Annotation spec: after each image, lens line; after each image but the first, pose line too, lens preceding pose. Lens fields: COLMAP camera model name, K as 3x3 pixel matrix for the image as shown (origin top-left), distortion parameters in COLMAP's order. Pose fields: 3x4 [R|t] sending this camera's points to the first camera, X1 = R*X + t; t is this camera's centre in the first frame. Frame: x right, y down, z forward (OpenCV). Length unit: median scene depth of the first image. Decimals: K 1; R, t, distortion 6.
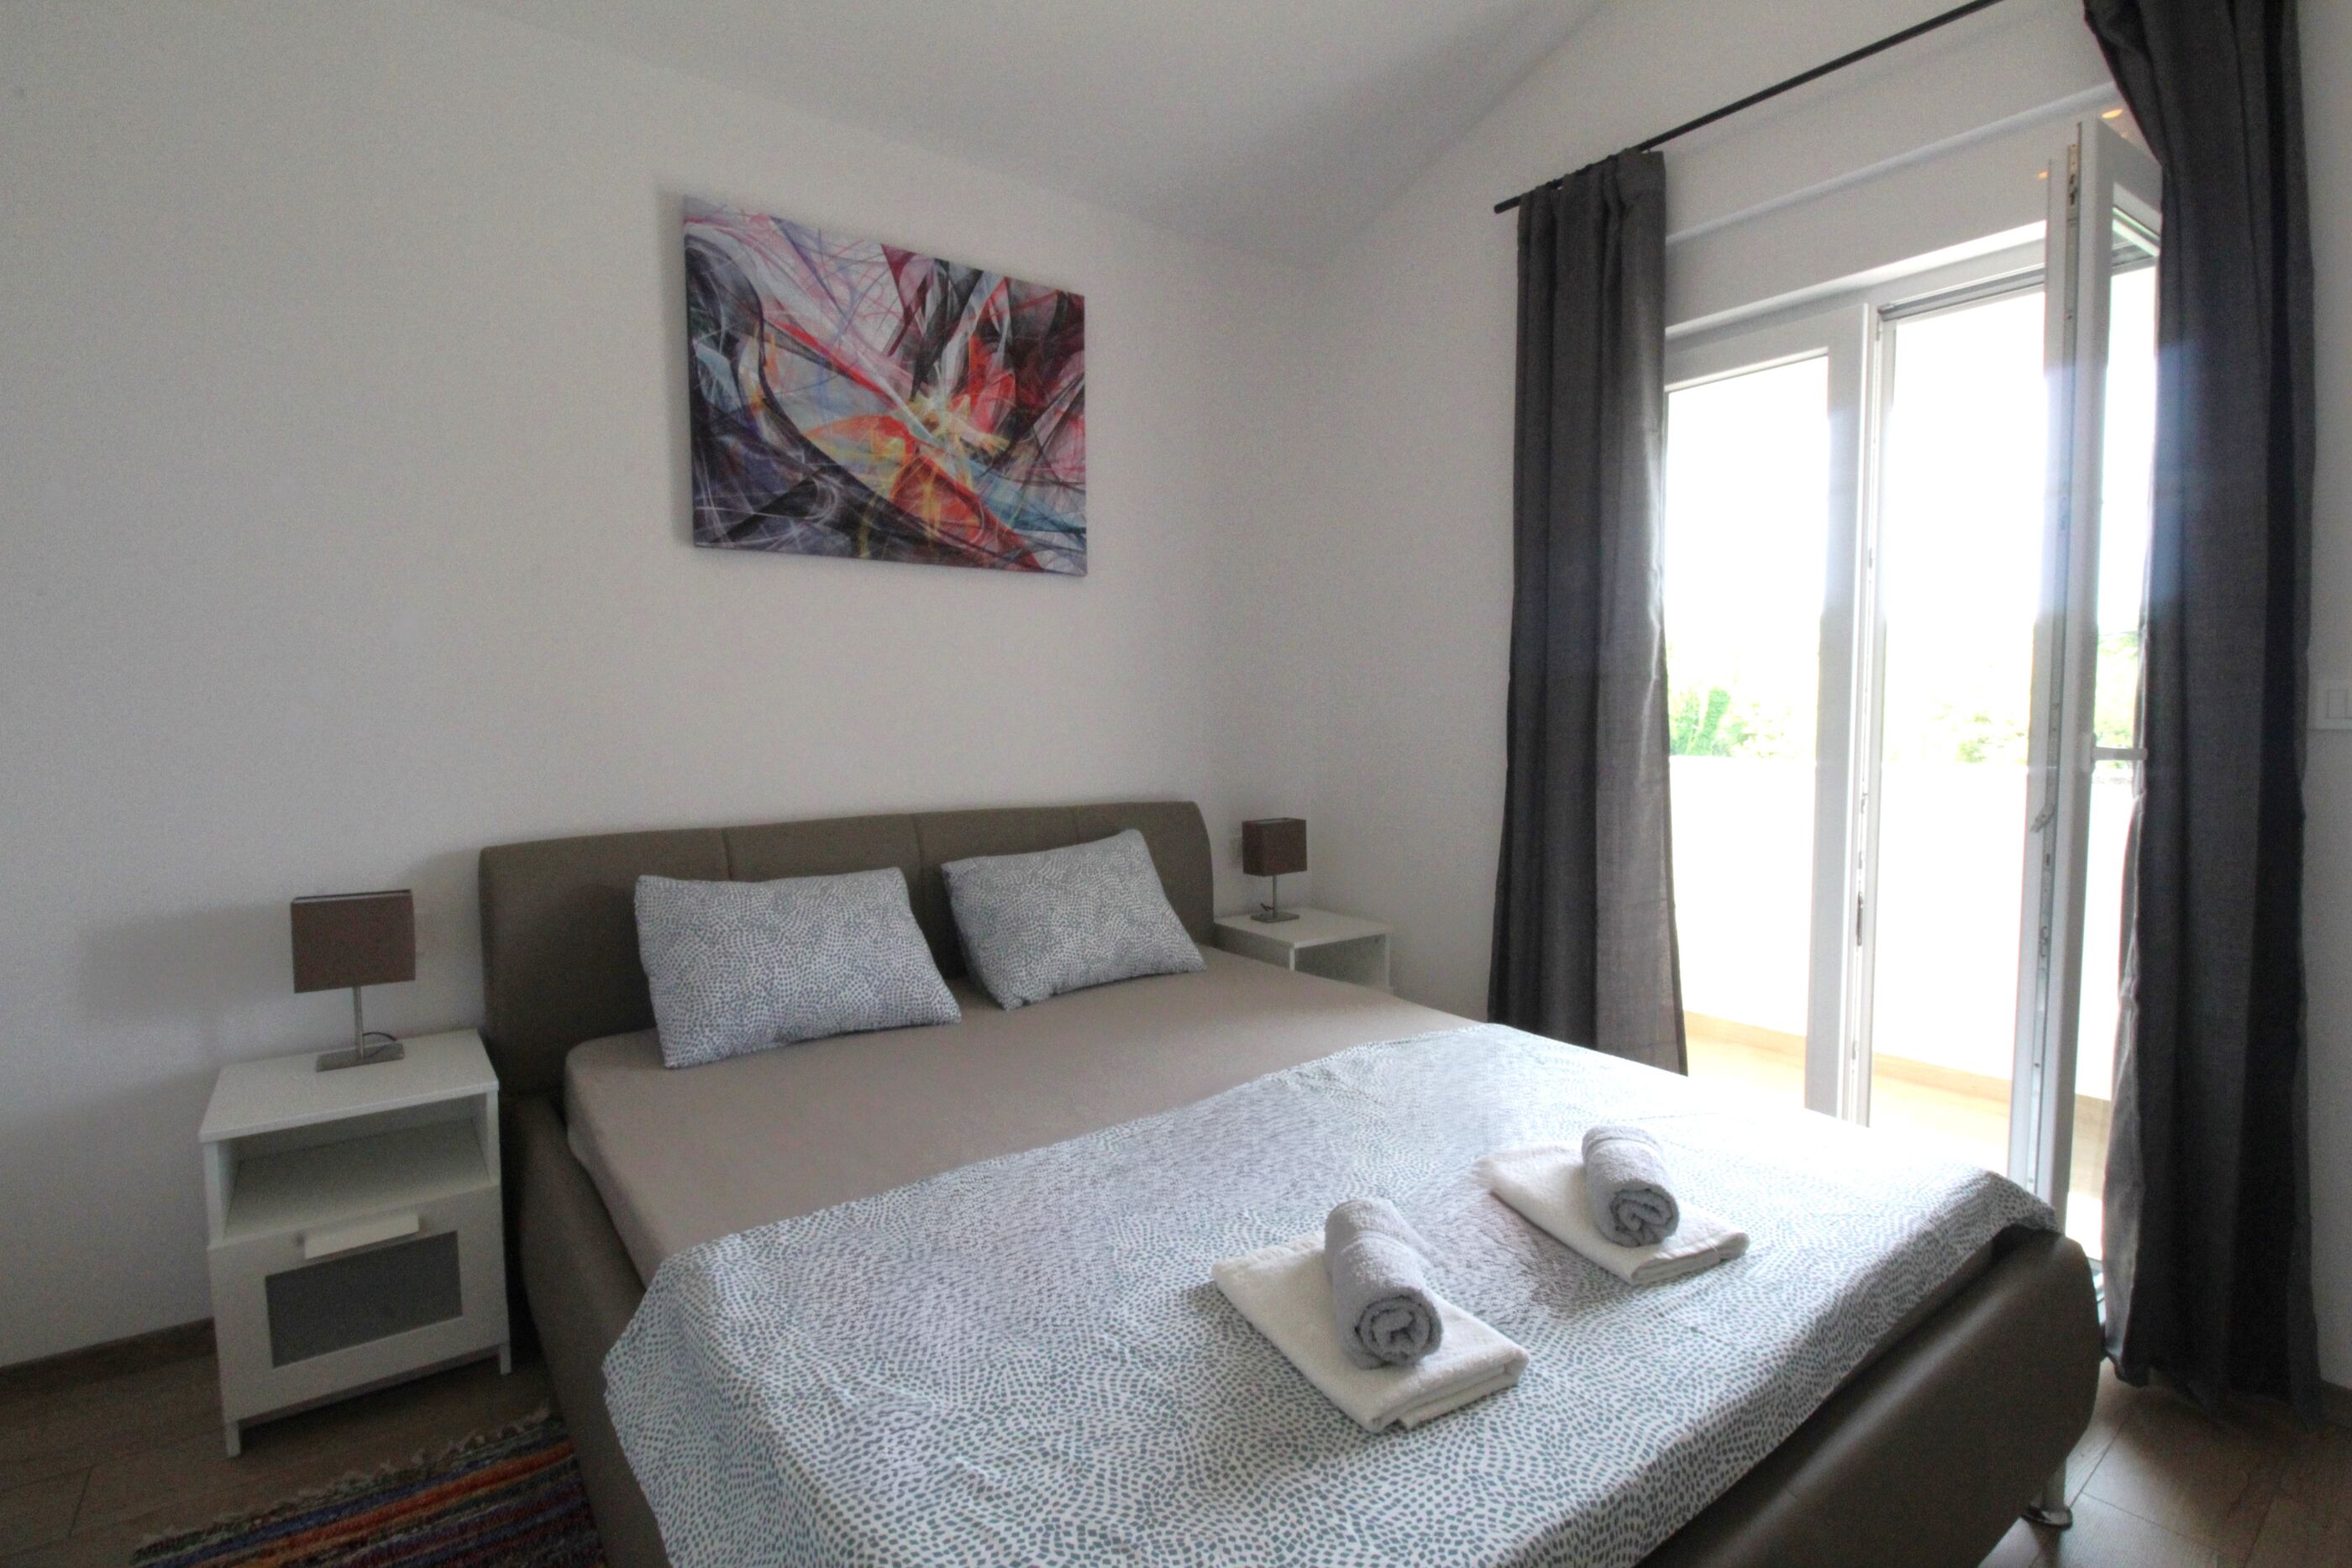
lens RADIAL K [[1100.5, 0, 1175.4], [0, 1100.5, 787.8], [0, 0, 1]] dist [-0.000330, -0.011395]
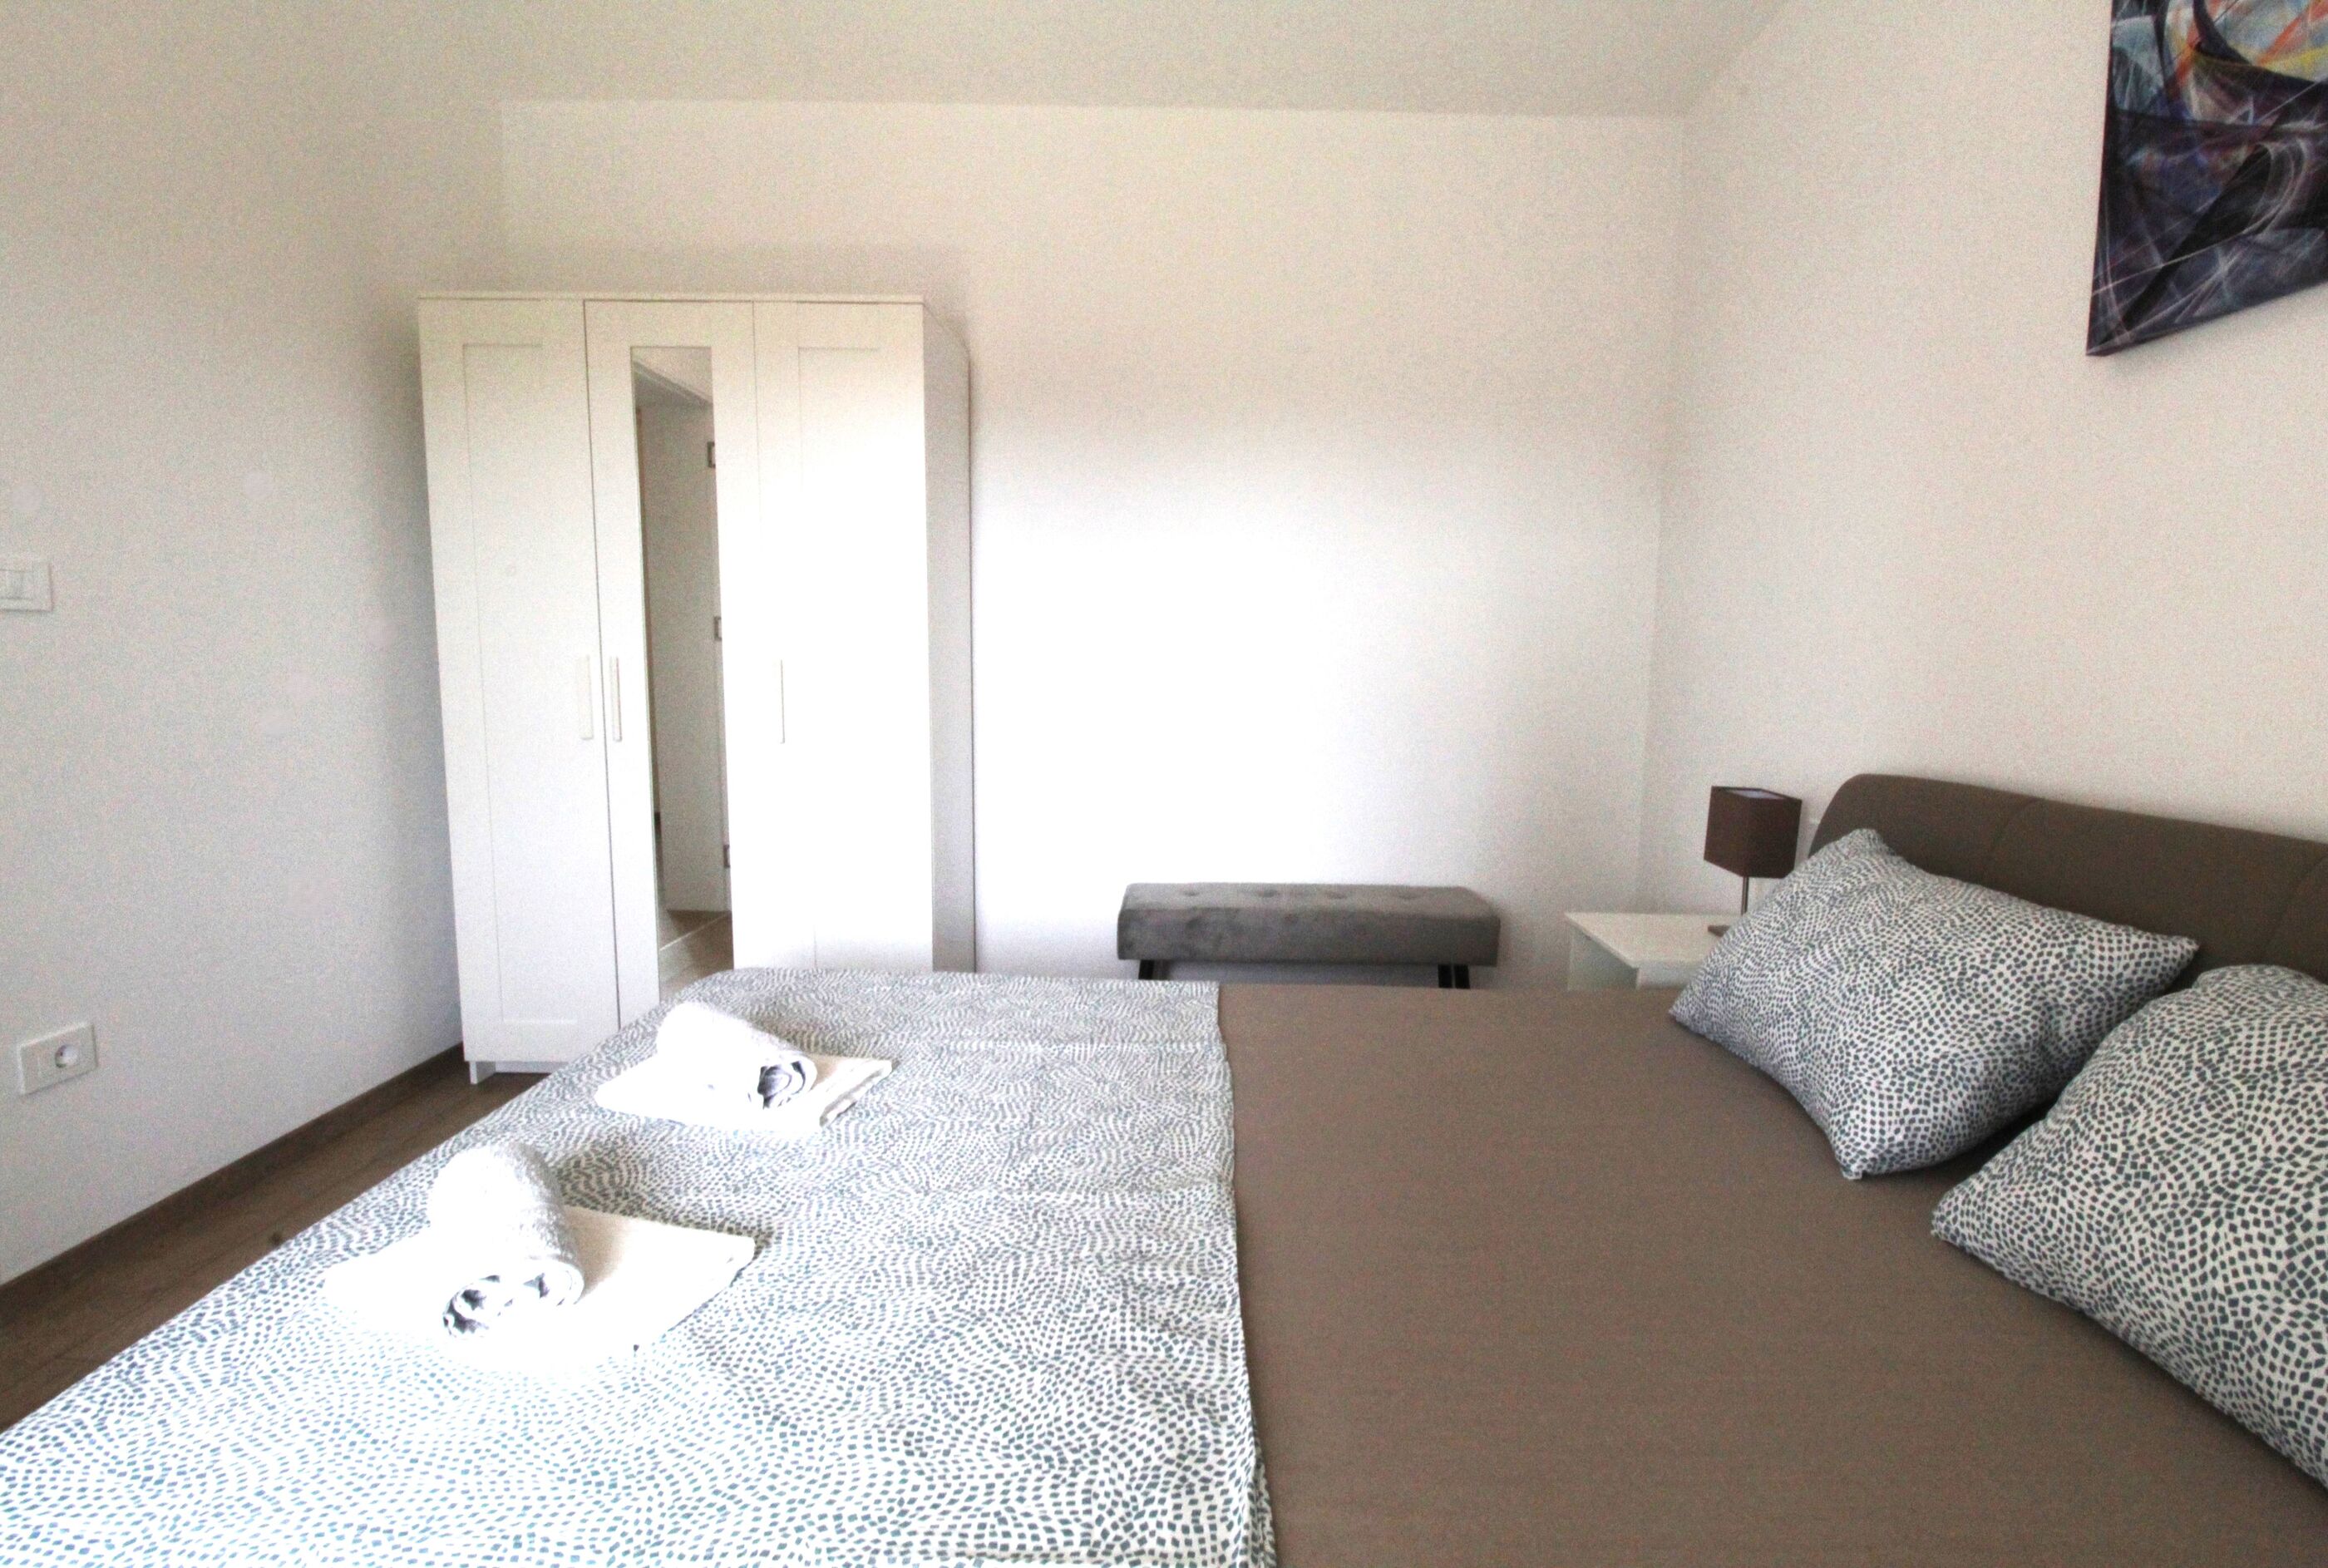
lens RADIAL K [[1089.4, 0, 1192.5], [0, 1089.4, 783.8], [0, 0, 1]] dist [-0.000330, -0.011395]
pose [[-0.599015, 0.088541, -0.795827, 0.373125], [-0.068398, 0.984578, 0.161023, -0.039800], [0.797811, 0.150888, -0.583721, 0.937775]]
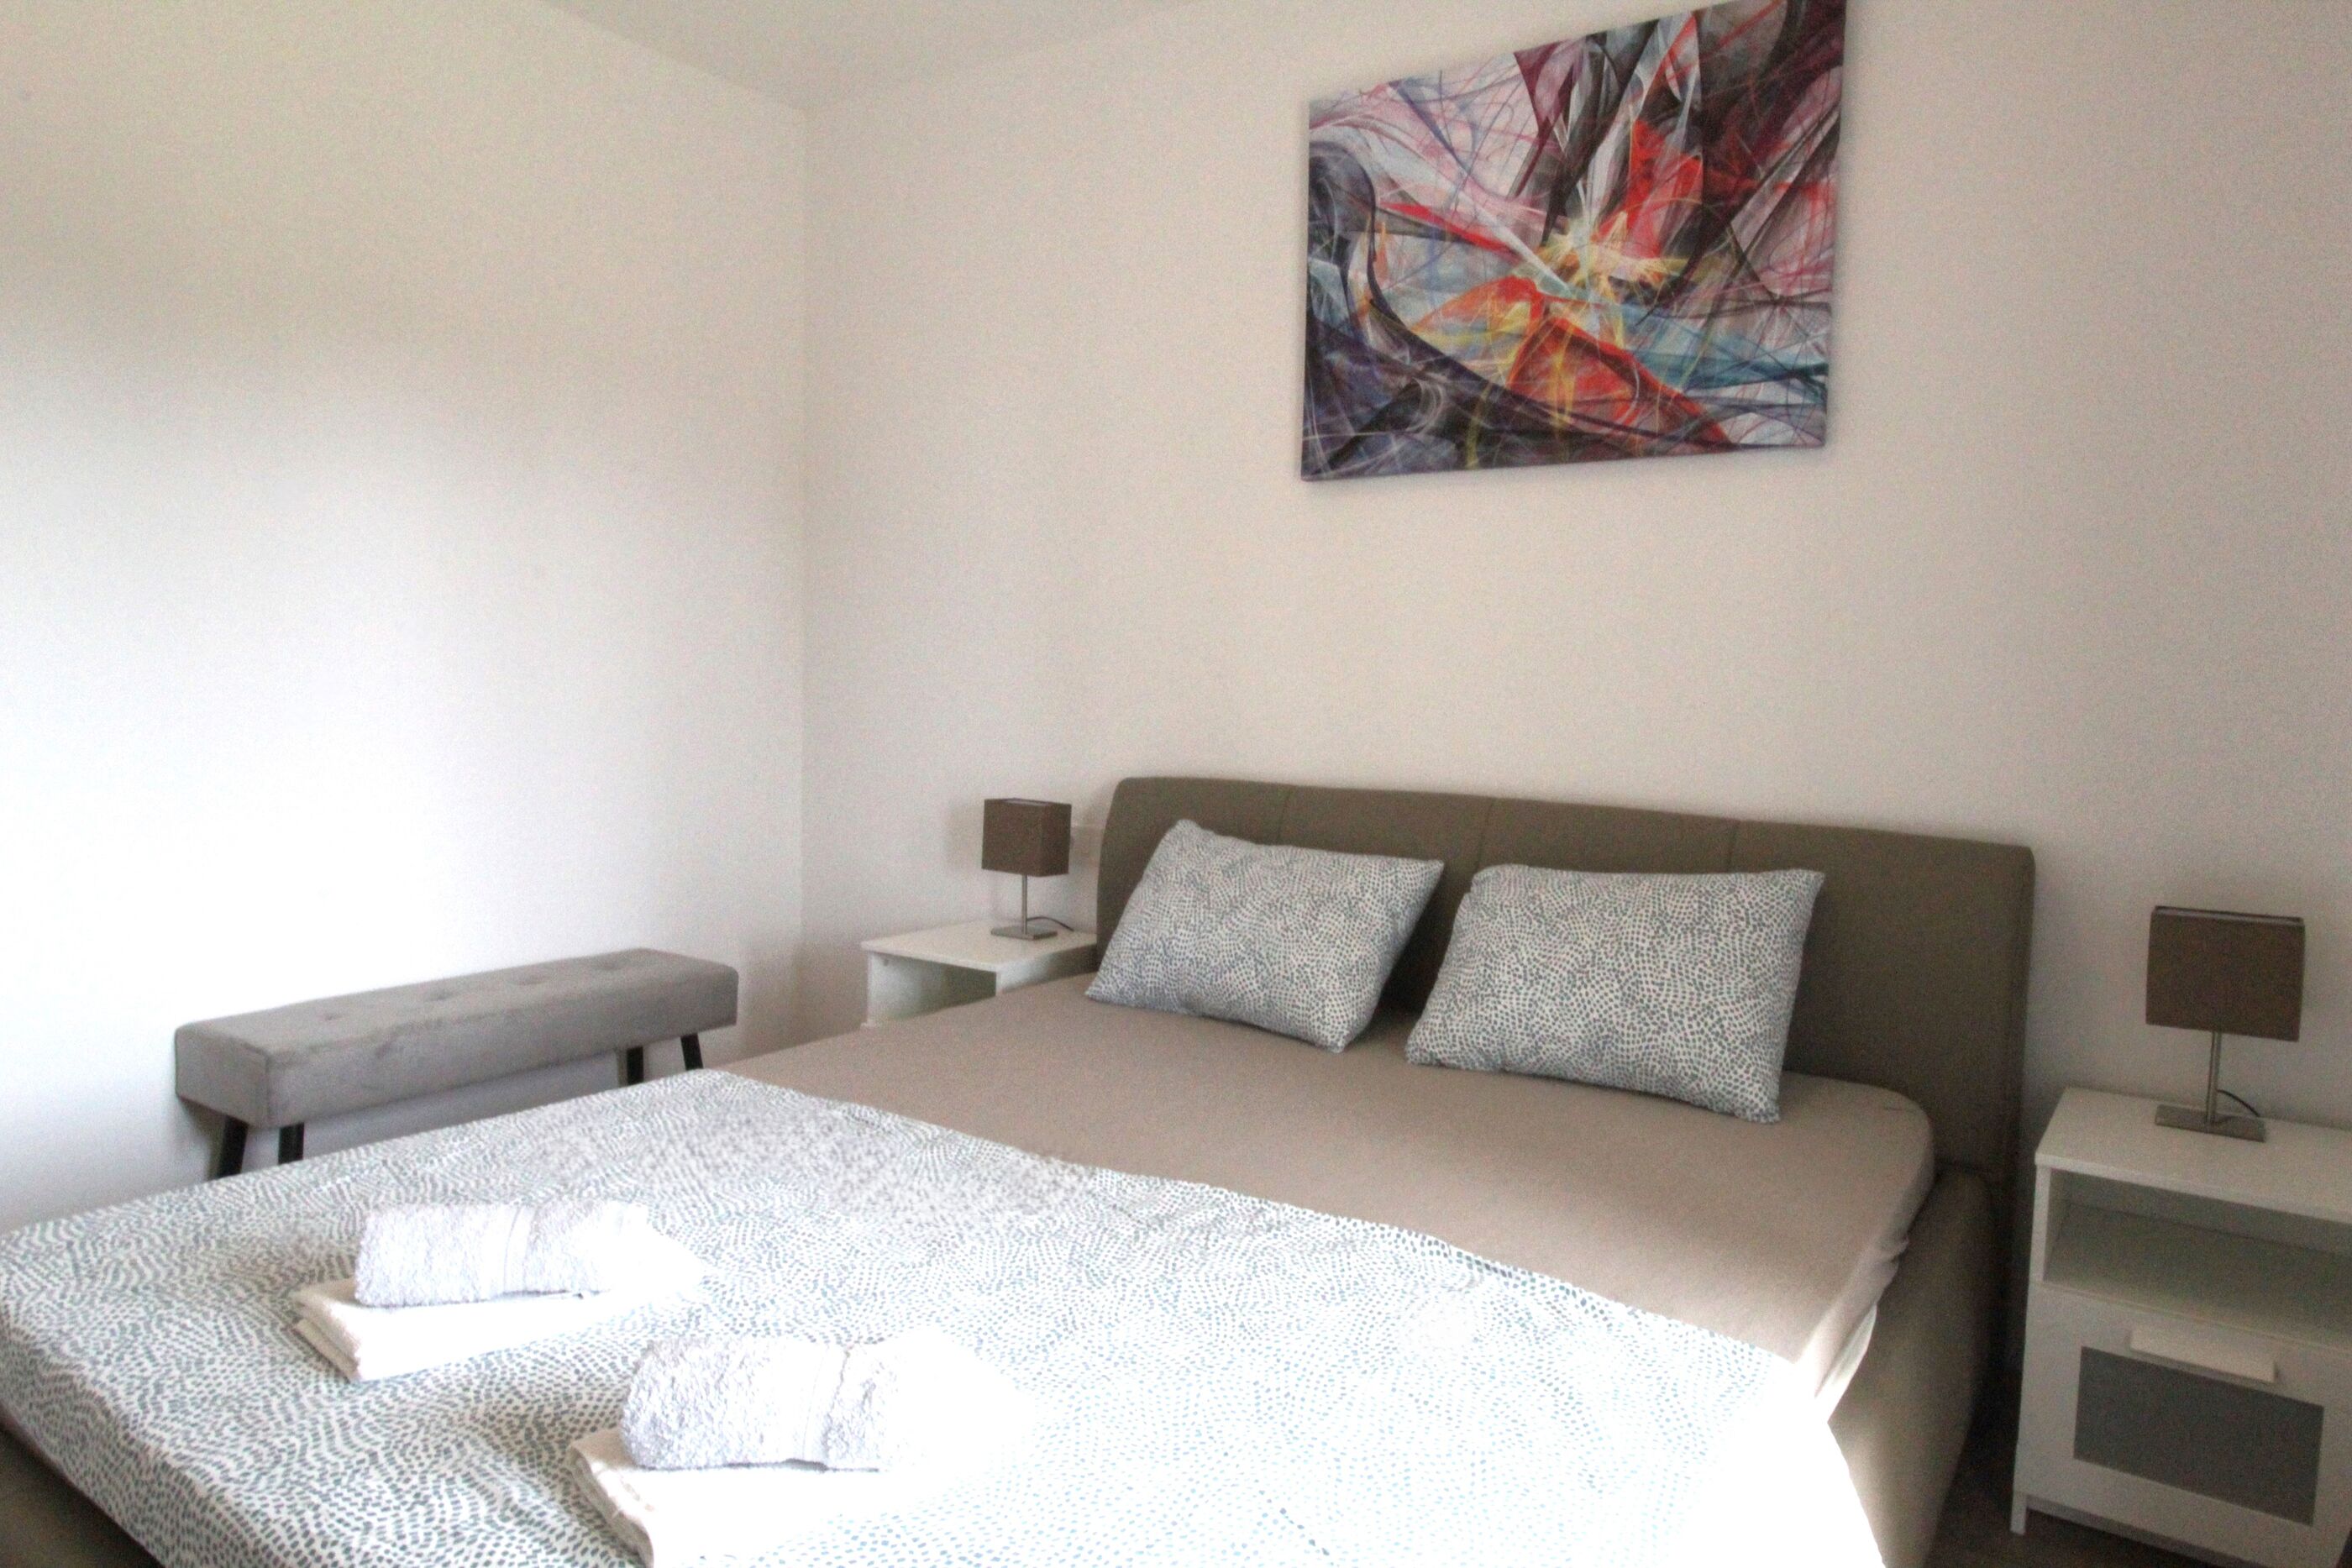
lens RADIAL K [[1410.8, 0, 1202.1], [0, 1410.8, 792.7], [0, 0, 1]] dist [0.002937, -0.001468]
pose [[0.335059, 0.089705, -0.937917, 0.641793], [-0.092923, 0.993750, 0.061849, -0.022882], [0.937604, 0.066431, 0.341301, 0.505337]]
